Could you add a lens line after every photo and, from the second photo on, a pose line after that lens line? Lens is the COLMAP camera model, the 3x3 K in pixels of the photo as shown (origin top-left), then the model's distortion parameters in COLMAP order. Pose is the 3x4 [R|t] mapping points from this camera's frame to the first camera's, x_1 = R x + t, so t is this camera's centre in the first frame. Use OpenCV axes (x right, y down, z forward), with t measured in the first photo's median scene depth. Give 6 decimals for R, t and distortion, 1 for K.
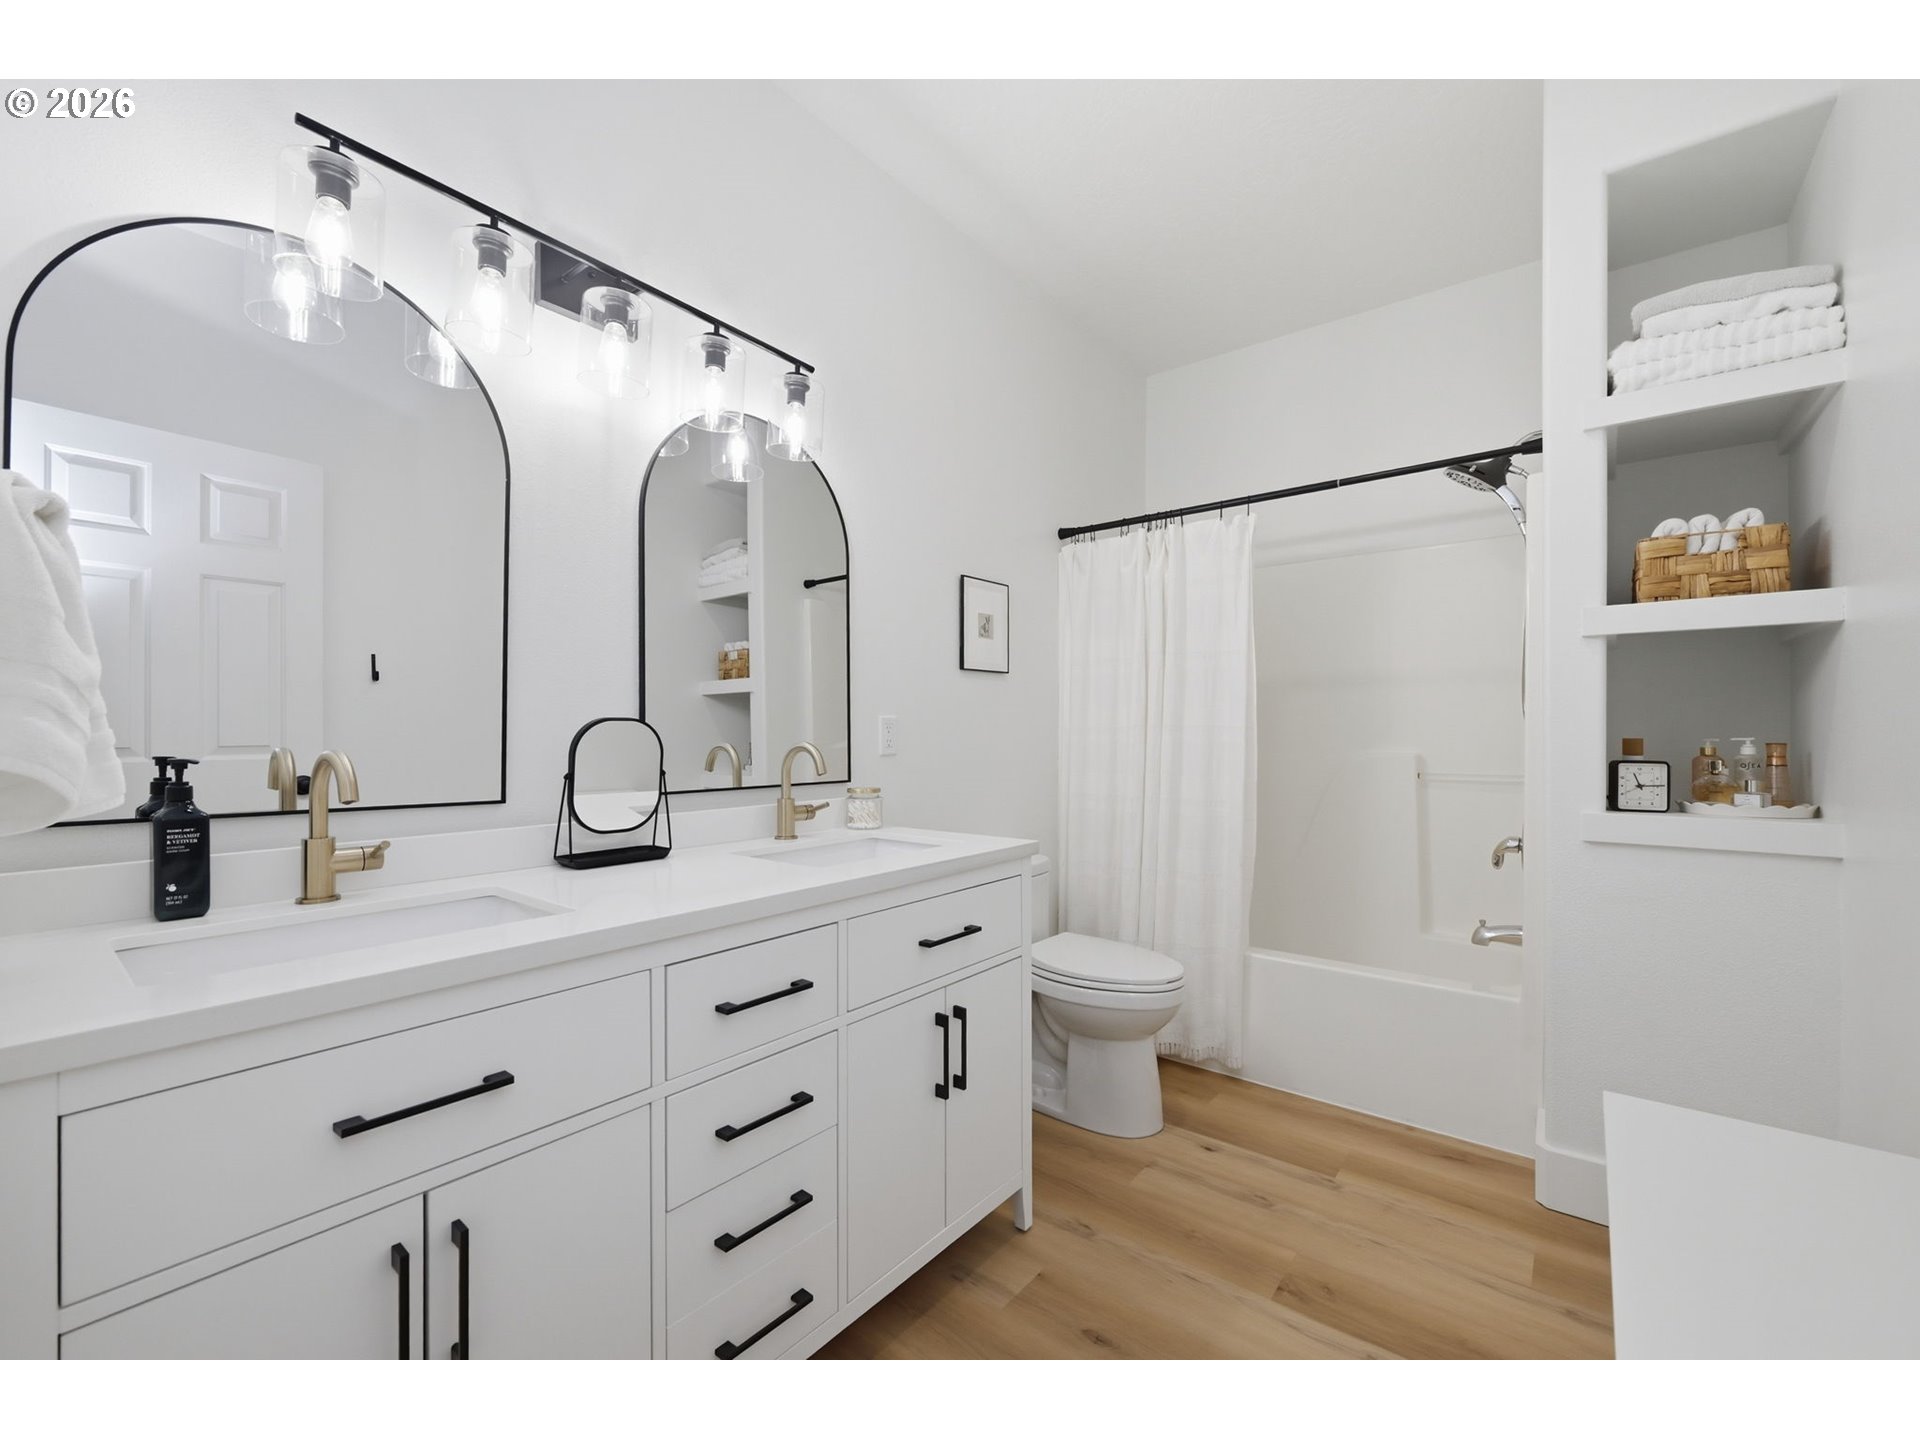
lens RADIAL K [[775.0, 0, 960.0], [0, 775.0, 729.0], [0, 0, 1]] dist [-0.030181, -0.000048]
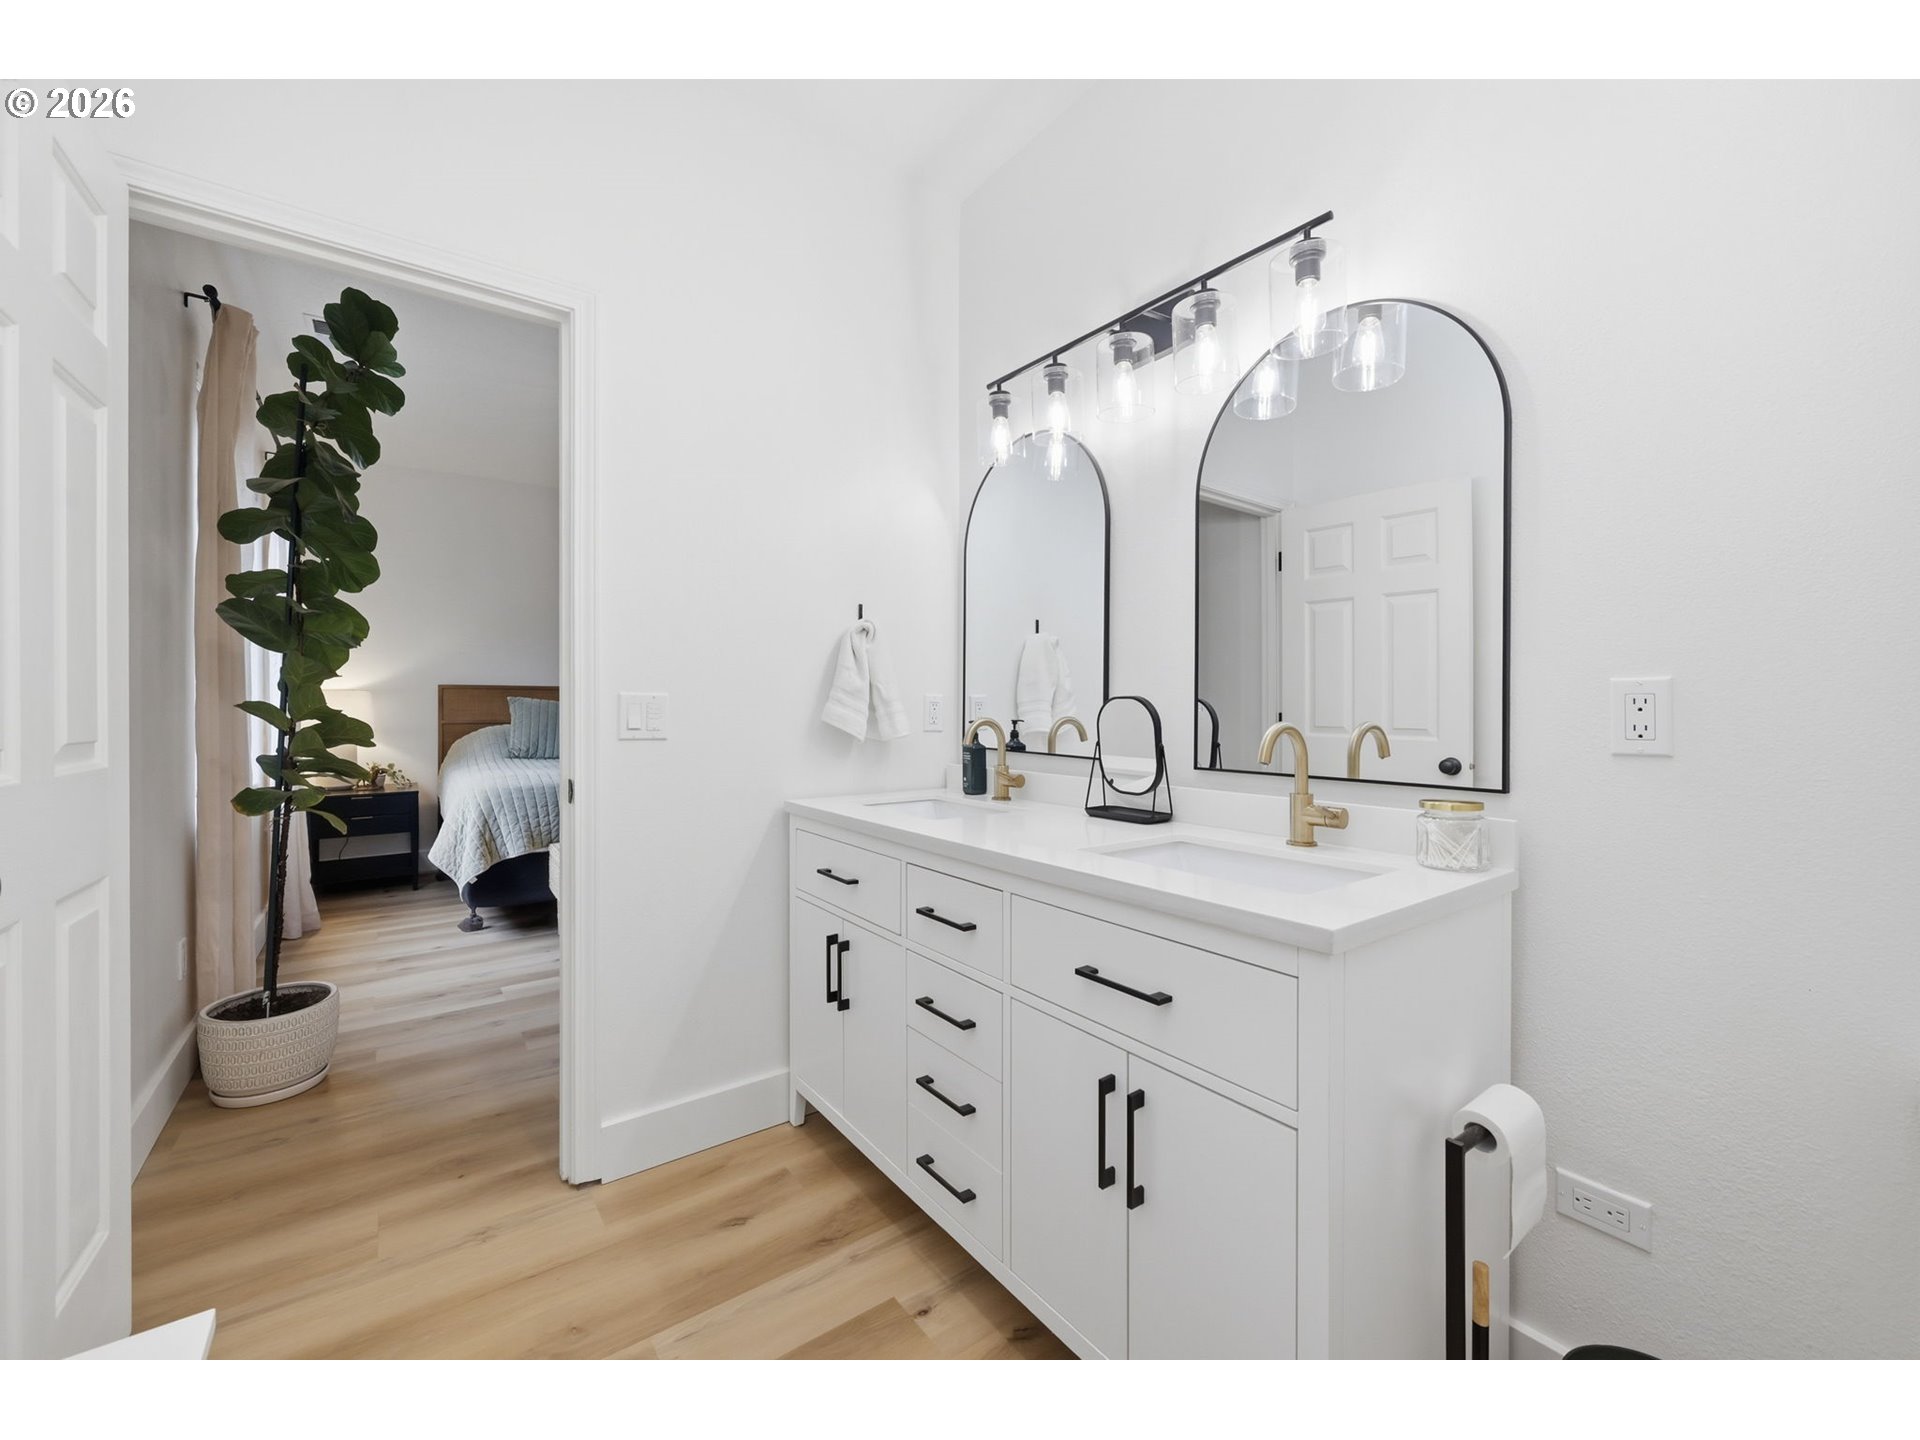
lens RADIAL K [[760.6, 0, 953.6], [0, 760.6, 709.2], [0, 0, 1]] dist [-0.007029, 0.000098]
pose [[-0.246446, -0.002114, -0.969154, 0.658322], [-0.002810, 0.999995, -0.001466, 0.006942], [0.969152, 0.002362, -0.246451, 0.920510]]
